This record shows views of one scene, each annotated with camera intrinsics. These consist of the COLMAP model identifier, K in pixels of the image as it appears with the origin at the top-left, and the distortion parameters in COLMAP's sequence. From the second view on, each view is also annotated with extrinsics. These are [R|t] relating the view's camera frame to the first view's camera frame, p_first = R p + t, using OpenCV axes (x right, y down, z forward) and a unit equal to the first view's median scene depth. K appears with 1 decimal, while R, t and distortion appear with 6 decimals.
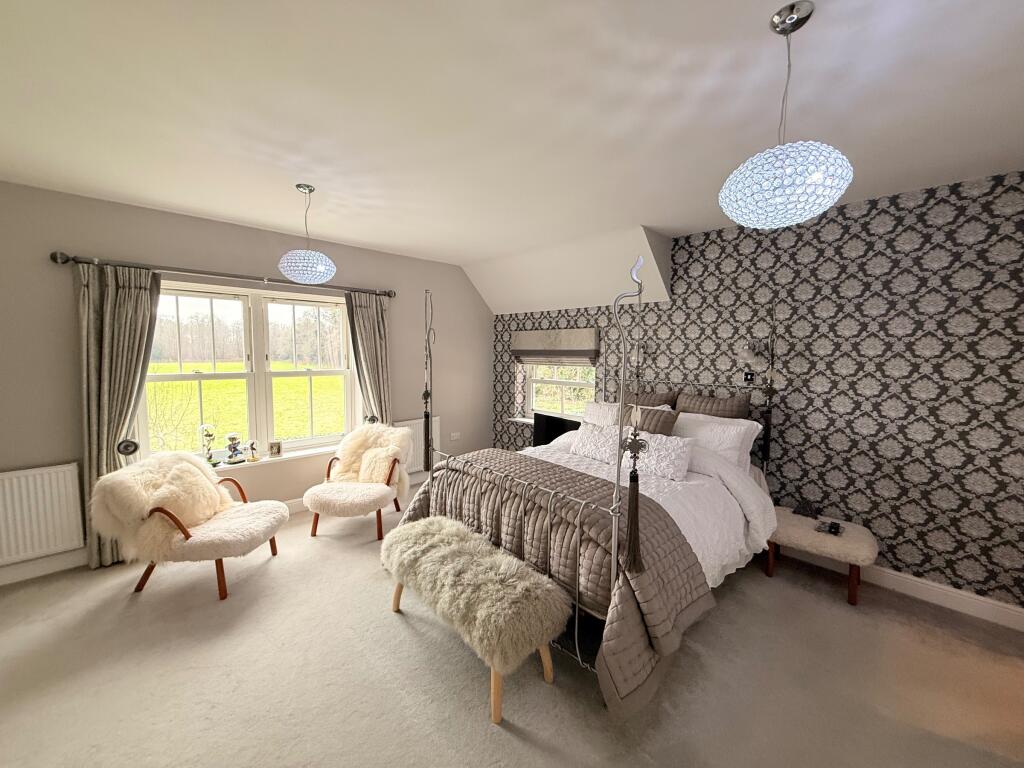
lens RADIAL K [[404.4, 0, 507.1], [0, 404.4, 383.3], [0, 0, 1]] dist [-0.003179, -0.000199]
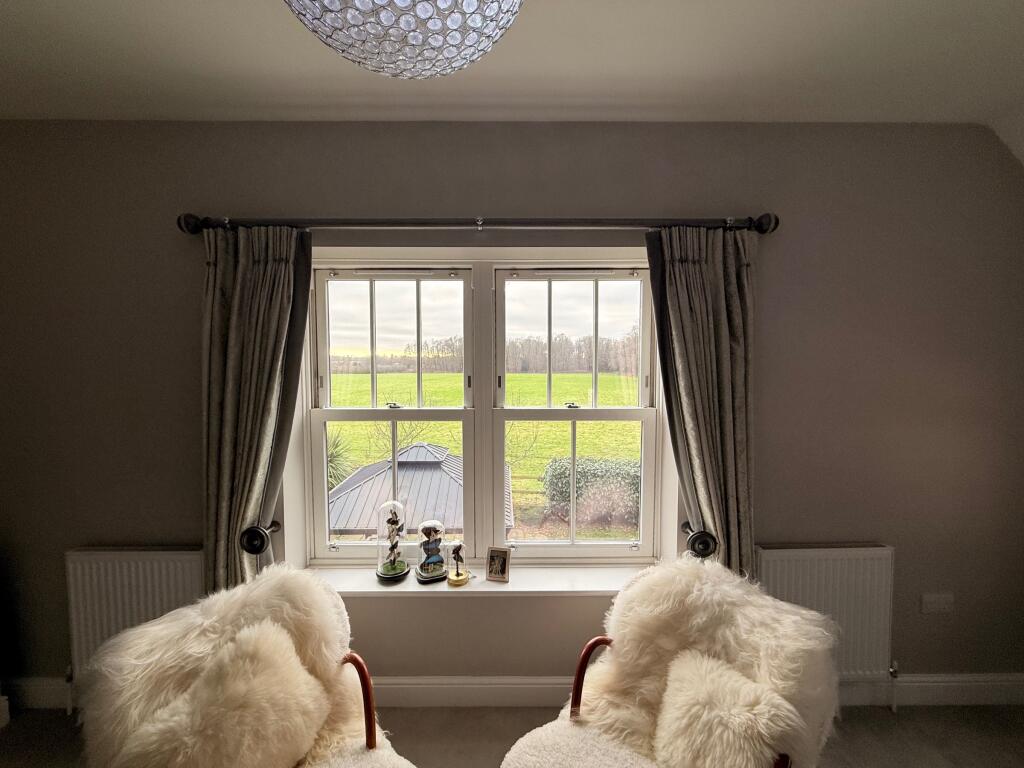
lens RADIAL K [[404.4, 0, 507.1], [0, 404.4, 383.3], [0, 0, 1]] dist [-0.003179, -0.000199]
pose [[0.726687, 0.028821, -0.686364, -0.224944], [-0.049094, 0.998744, -0.010040, -0.058597], [0.685213, 0.040992, 0.727189, 0.632240]]
